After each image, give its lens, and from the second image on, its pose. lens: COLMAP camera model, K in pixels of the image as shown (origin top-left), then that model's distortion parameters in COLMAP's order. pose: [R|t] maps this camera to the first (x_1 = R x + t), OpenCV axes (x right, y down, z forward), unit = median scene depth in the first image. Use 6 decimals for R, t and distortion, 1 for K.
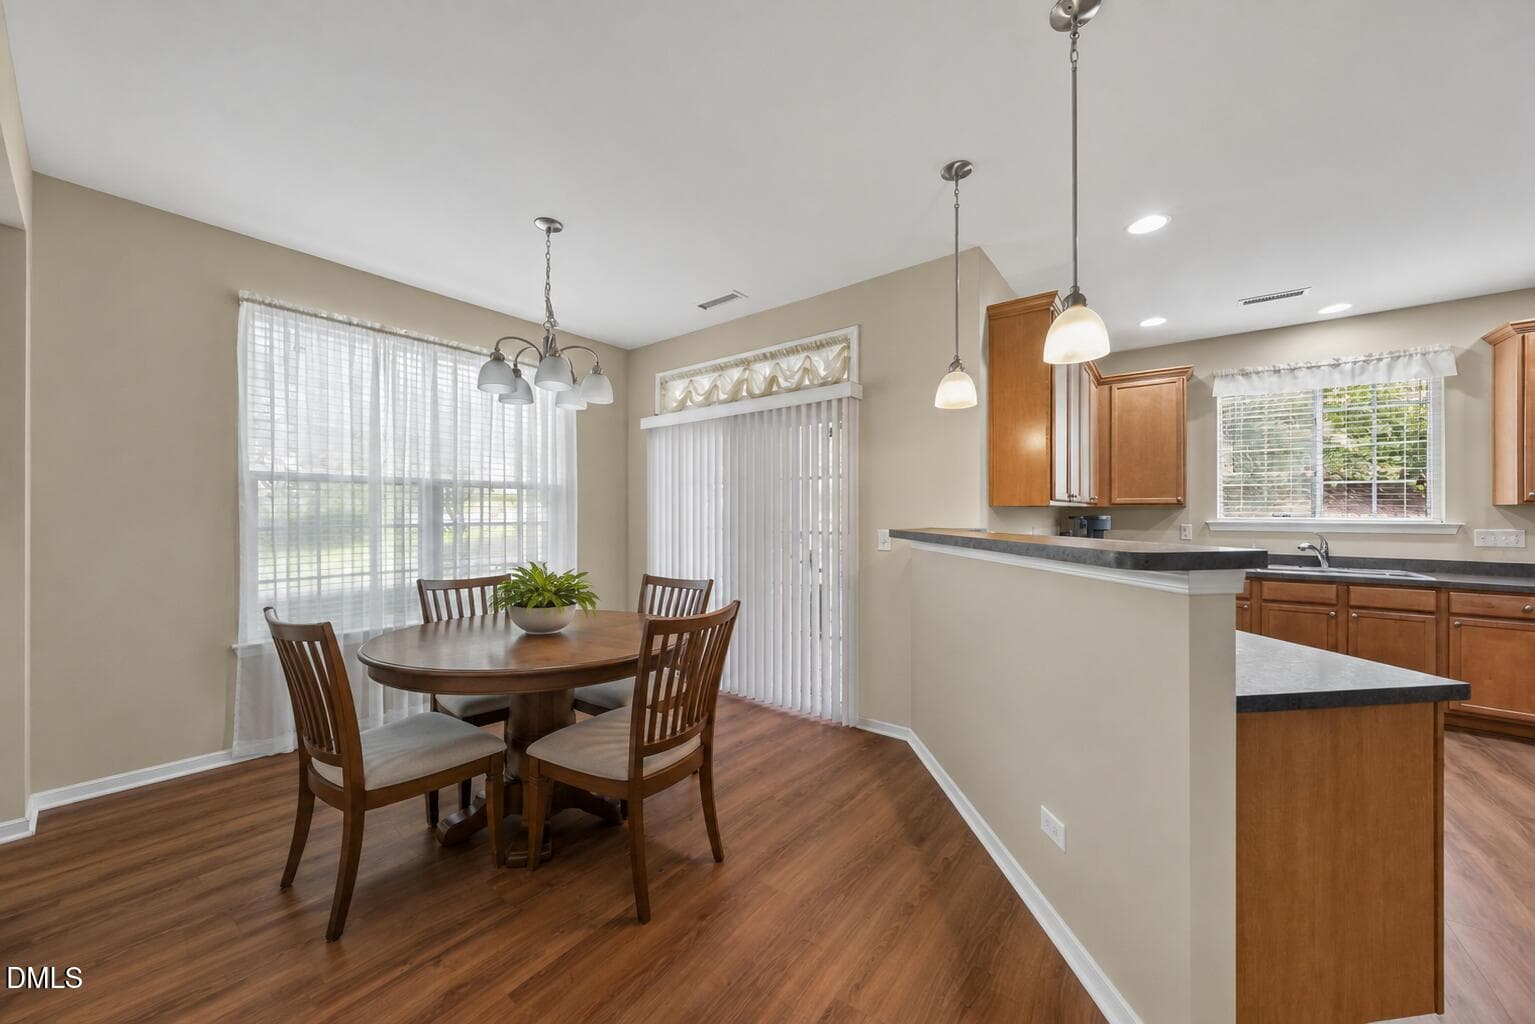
lens RADIAL K [[538.3, 0, 754.5], [0, 538.3, 511.6], [0, 0, 1]] dist [-0.003596, 0.000410]
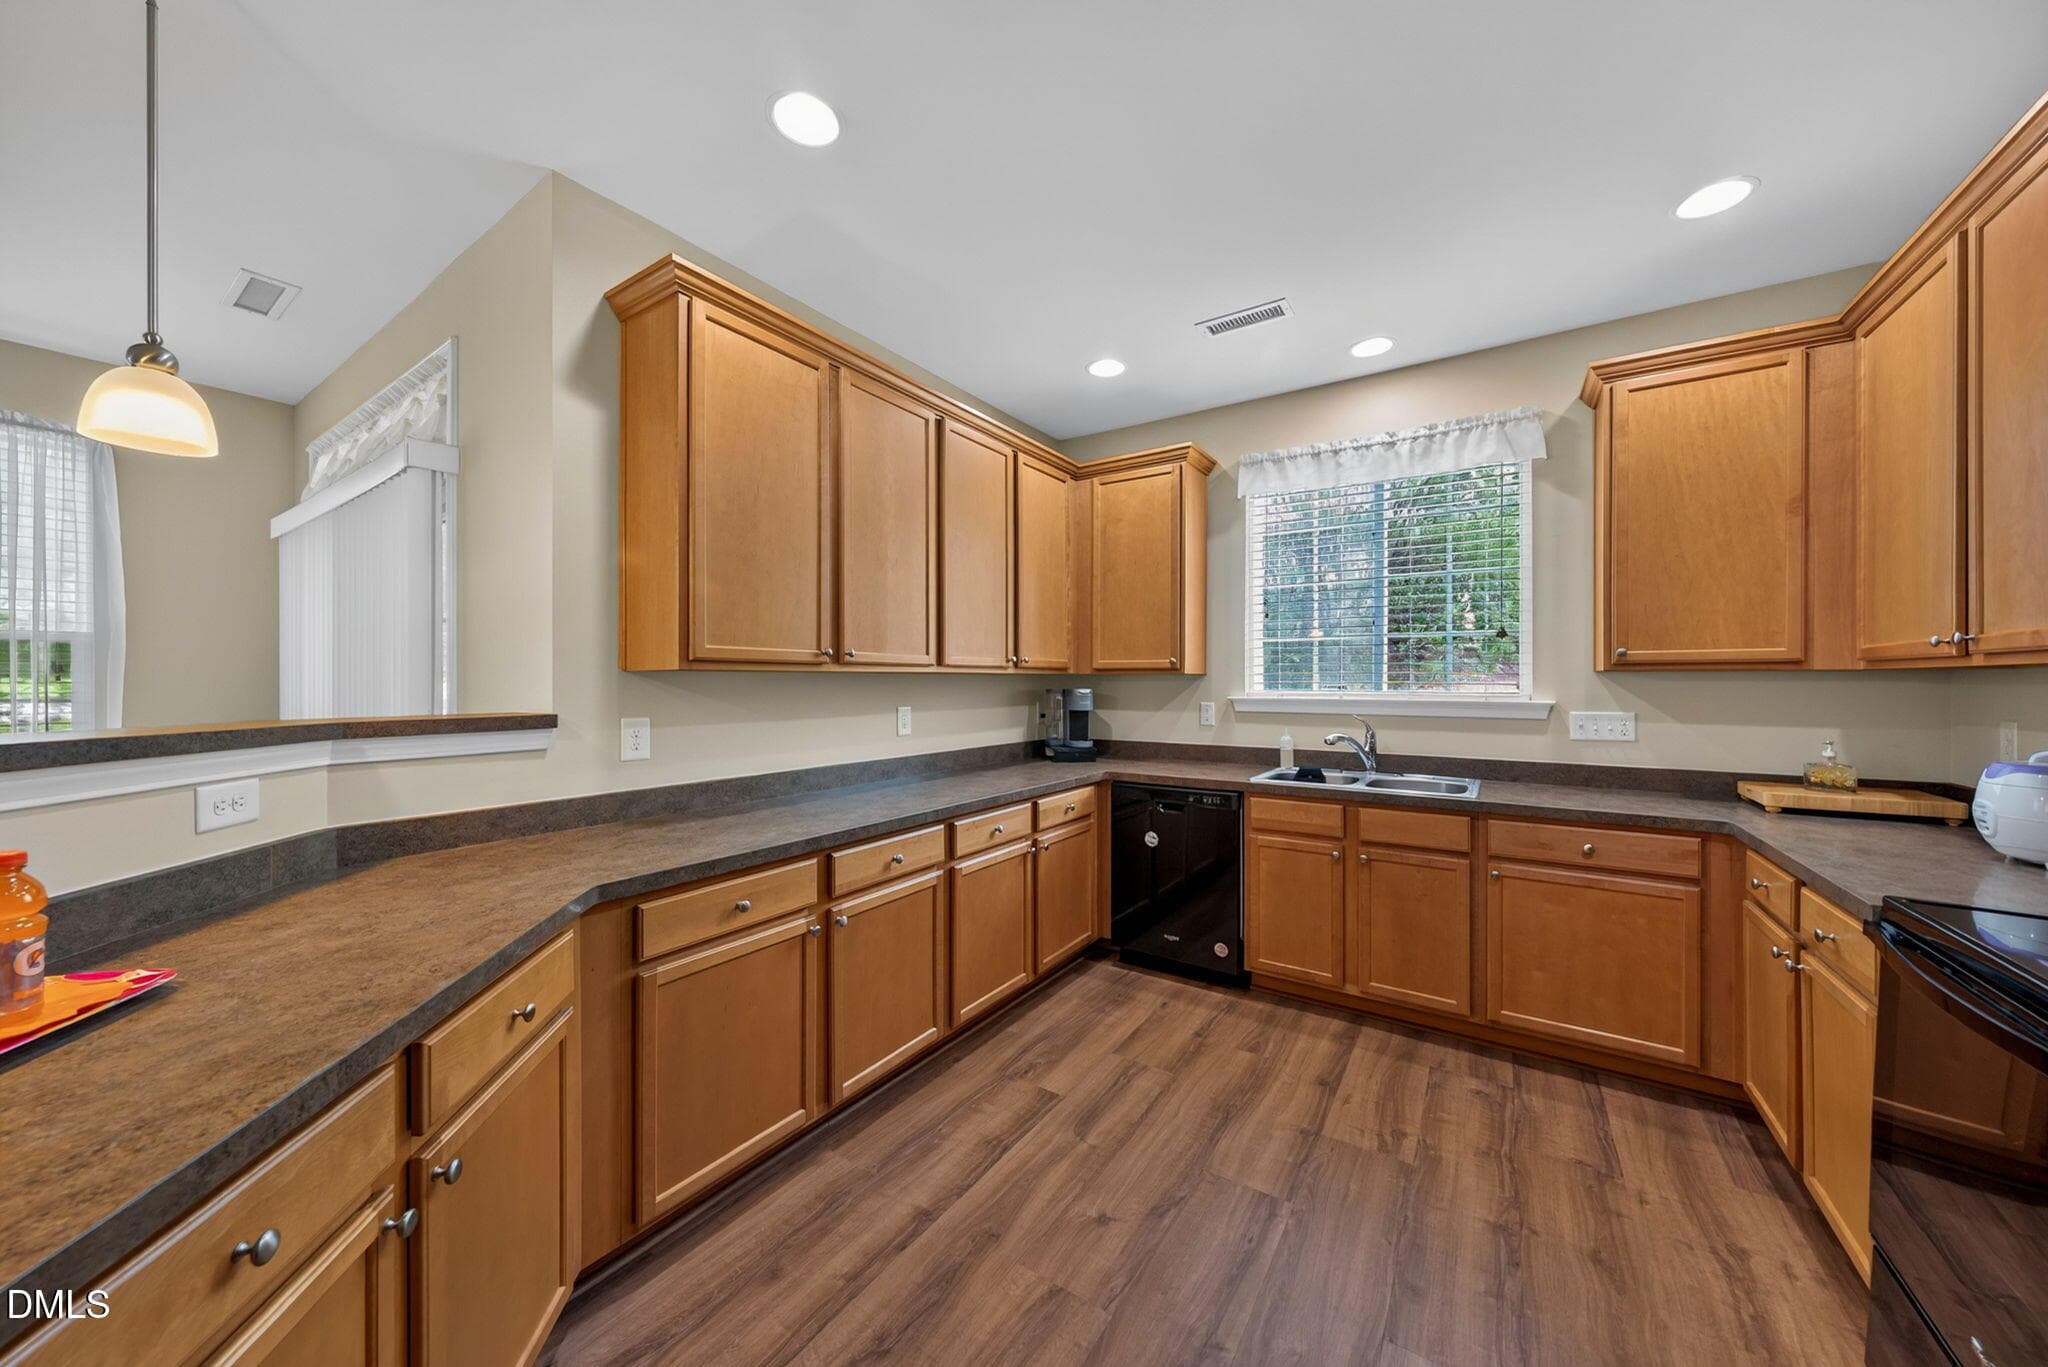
lens RADIAL K [[718.2, 0, 1023.2], [0, 718.2, 679.9], [0, 0, 1]] dist [-0.003596, 0.000410]
pose [[0.997900, 0.002208, 0.064741, 0.619831], [-0.001892, 0.999986, -0.004949, 0.002479], [-0.064751, 0.004816, 0.997890, 0.210313]]
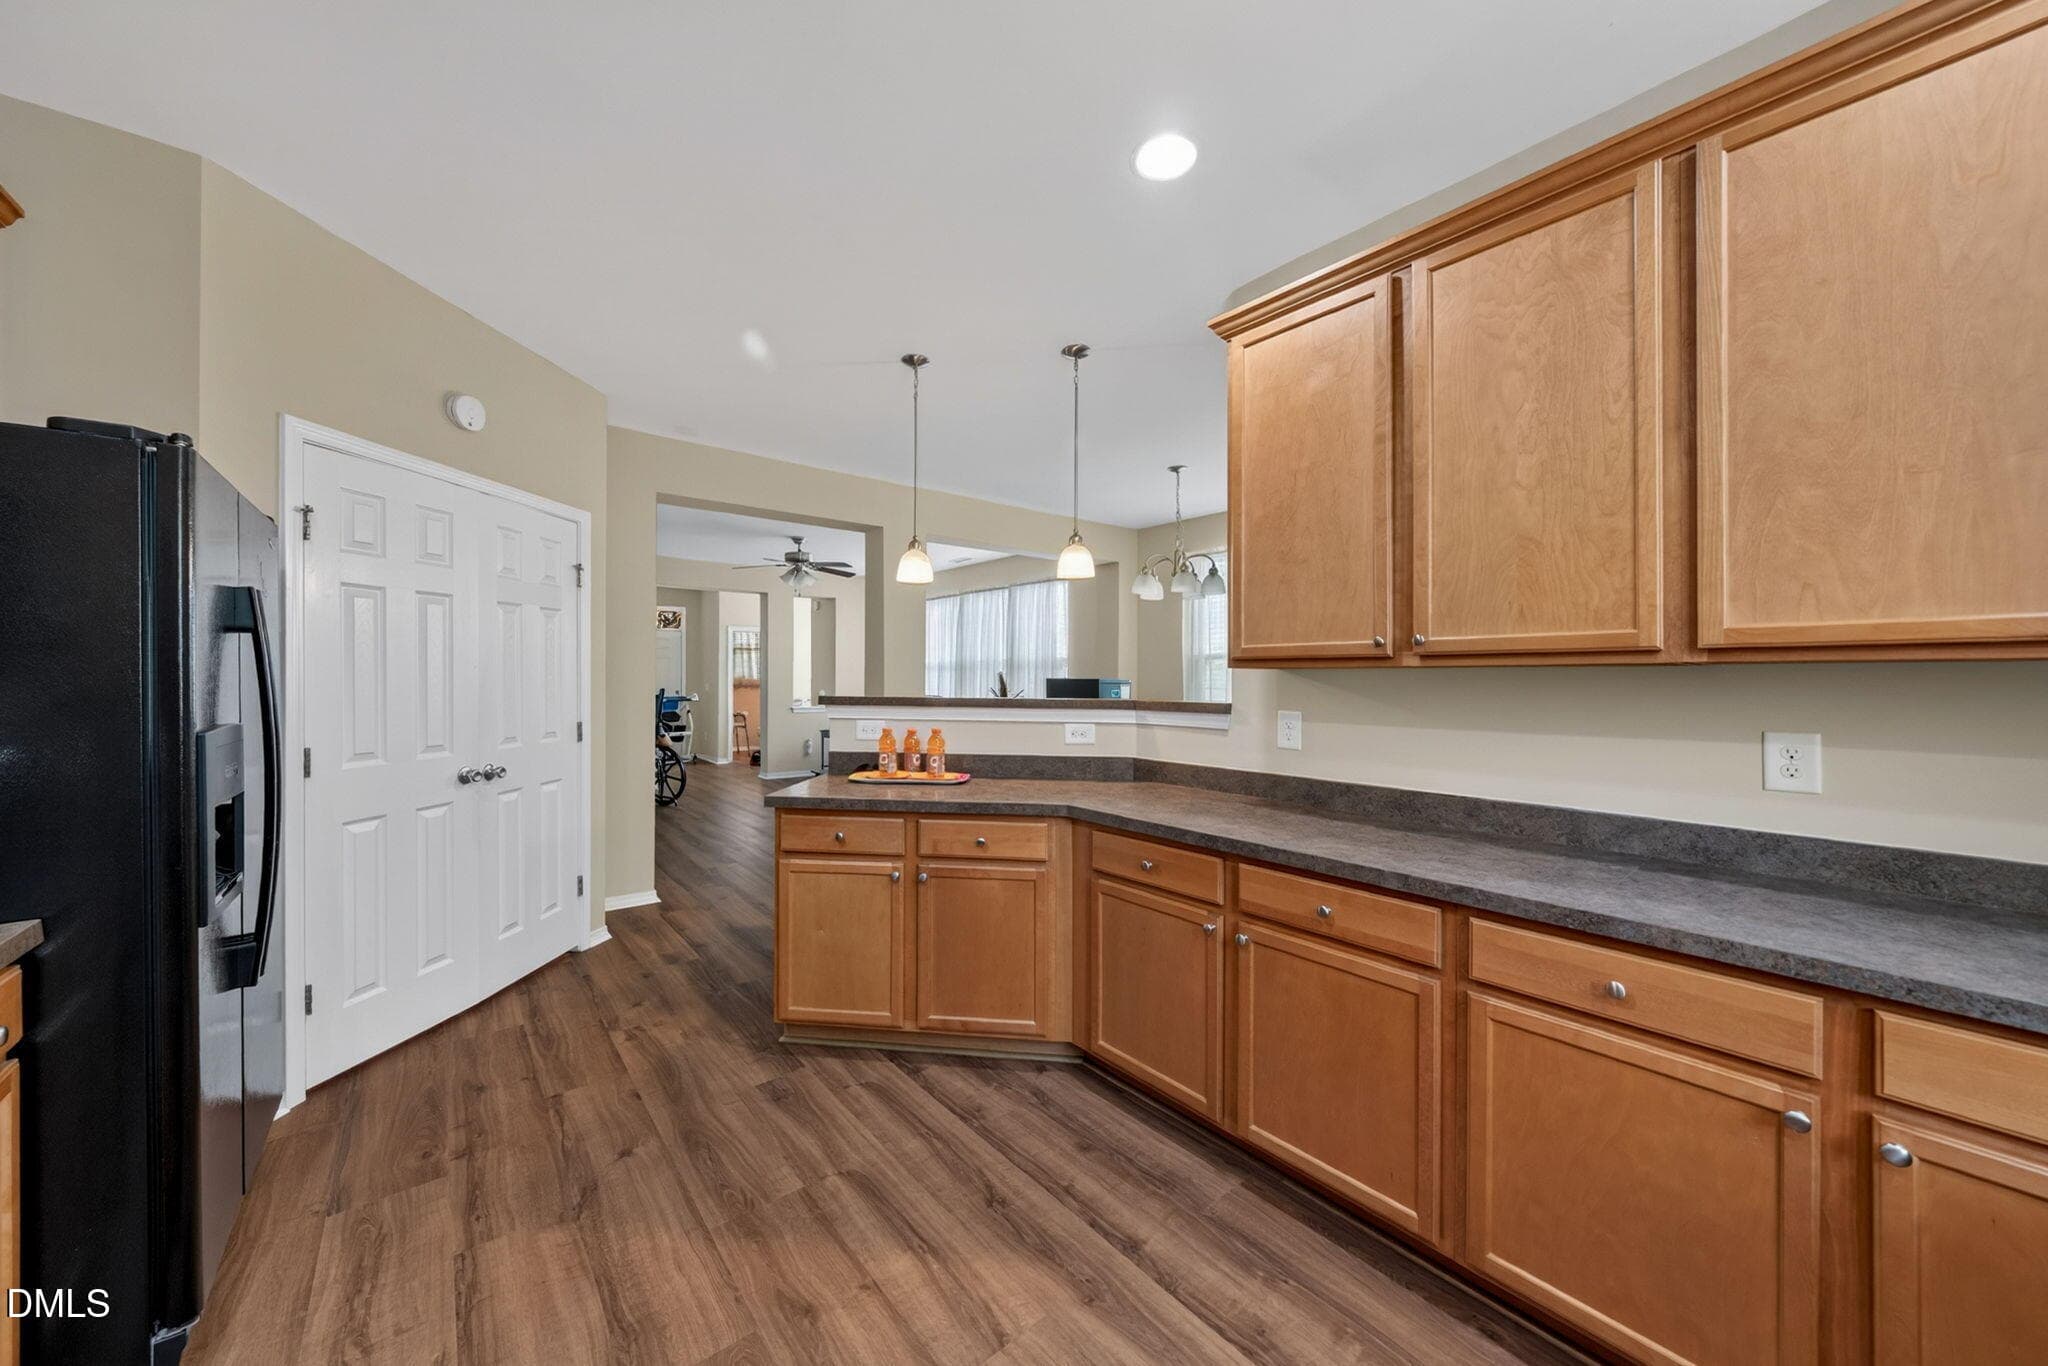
lens RADIAL K [[718.2, 0, 1007.2], [0, 718.2, 677.7], [0, 0, 1]] dist [-0.003596, 0.000410]
pose [[-0.242411, 0.002517, -0.970170, 1.021205], [-0.006297, 0.999971, 0.004168, -0.000411], [0.970153, 0.007119, -0.242388, 0.700235]]
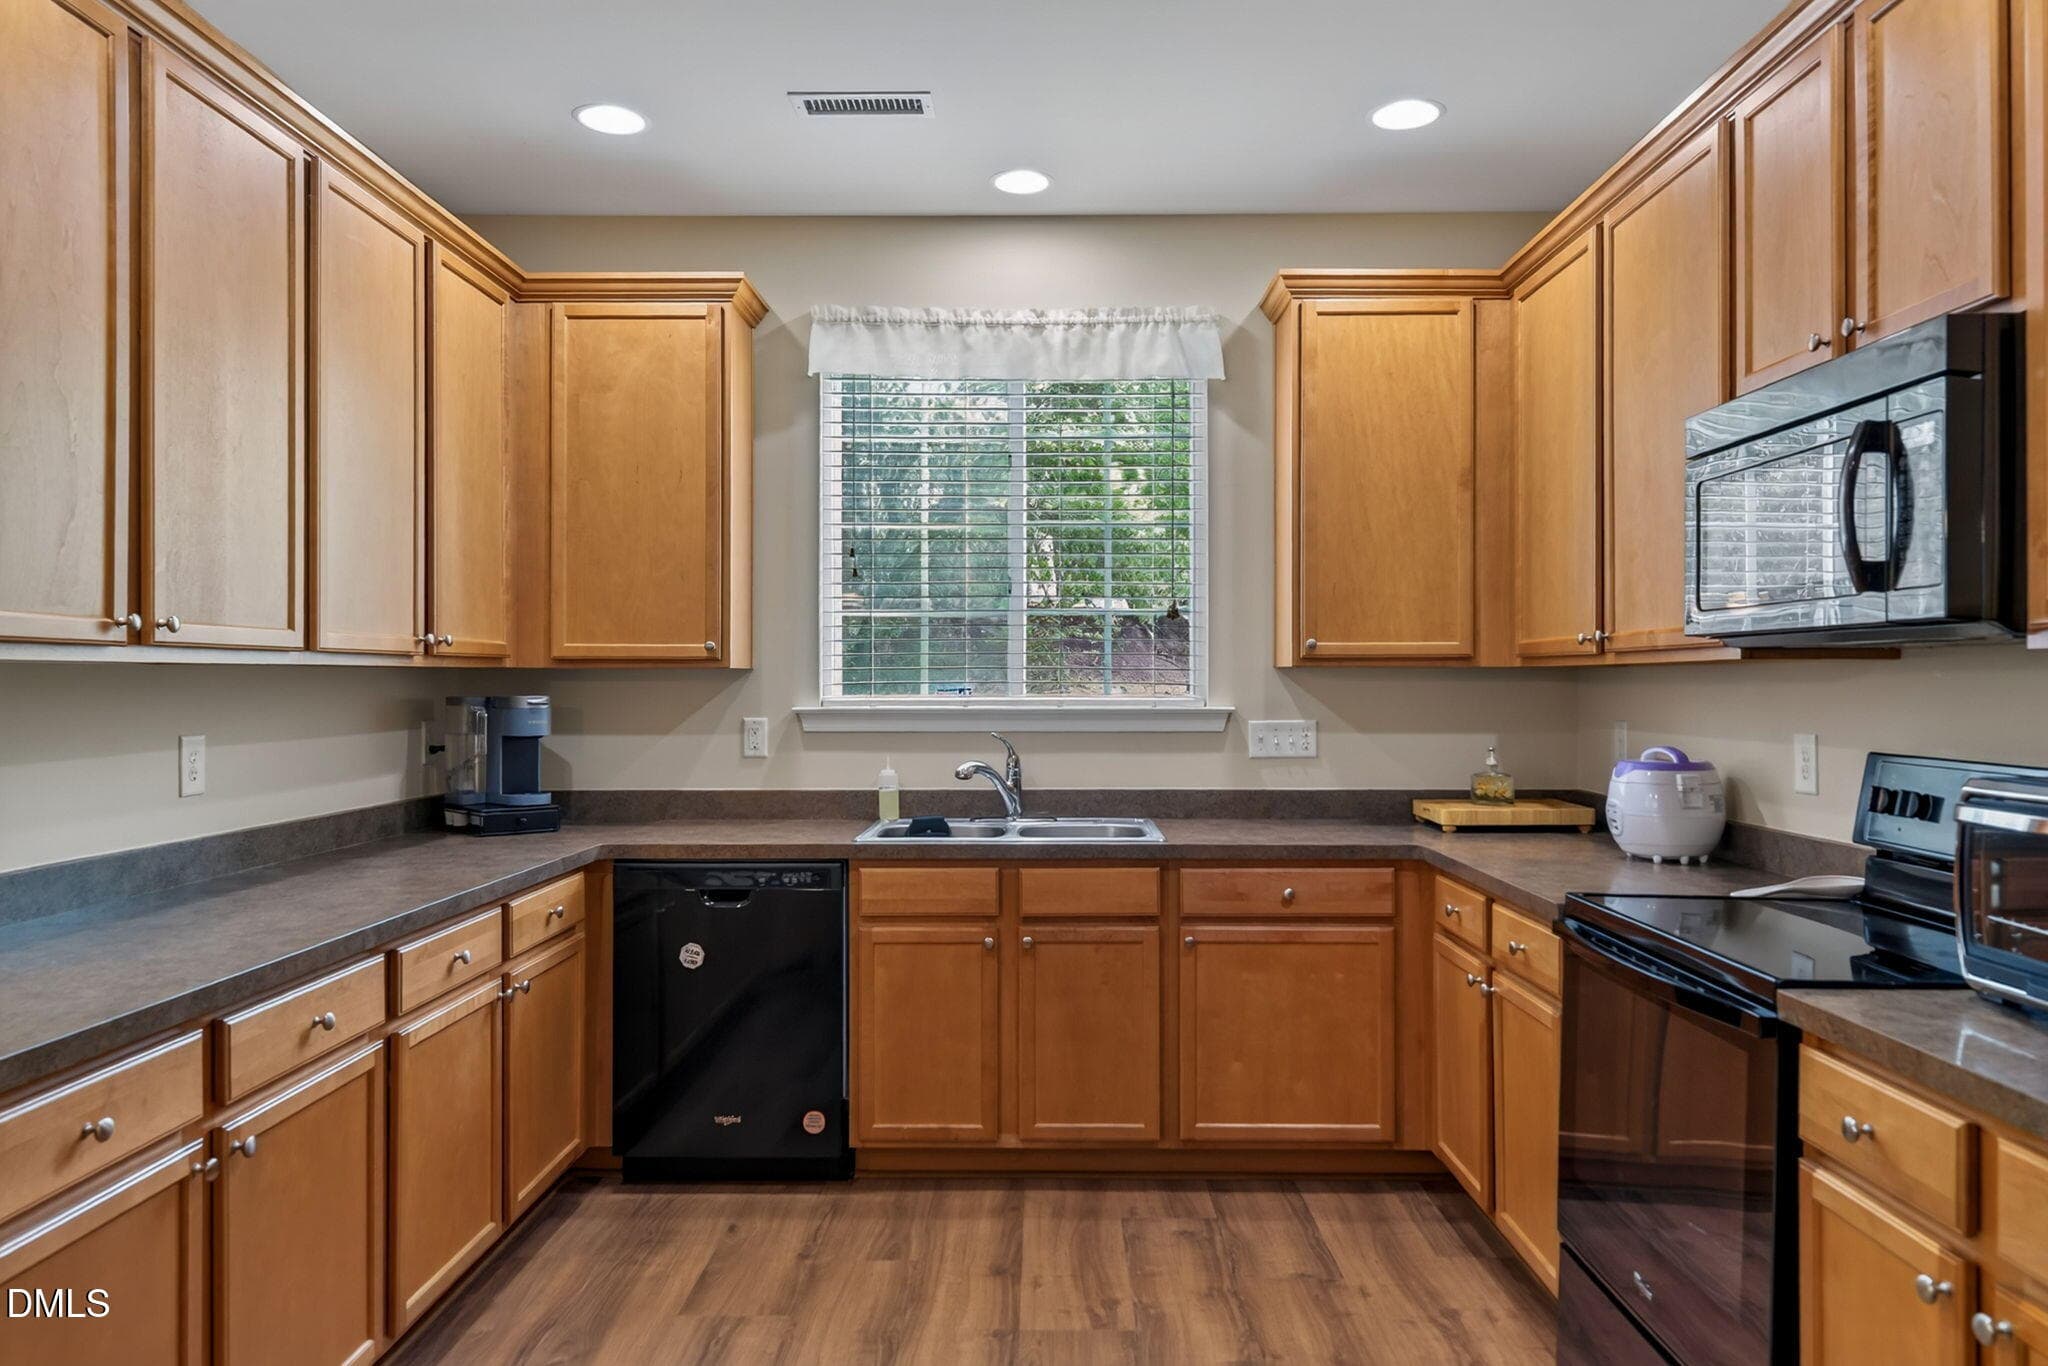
lens RADIAL K [[1409.6, 0, 1062.1], [0, 1409.6, 674.1], [0, 0, 1]] dist [0.004794, -0.011811]
pose [[0.788780, 0.004267, 0.614661, 0.439626], [0.001451, 0.999960, -0.008804, 0.003590], [-0.614675, 0.007836, 0.788742, 0.136387]]
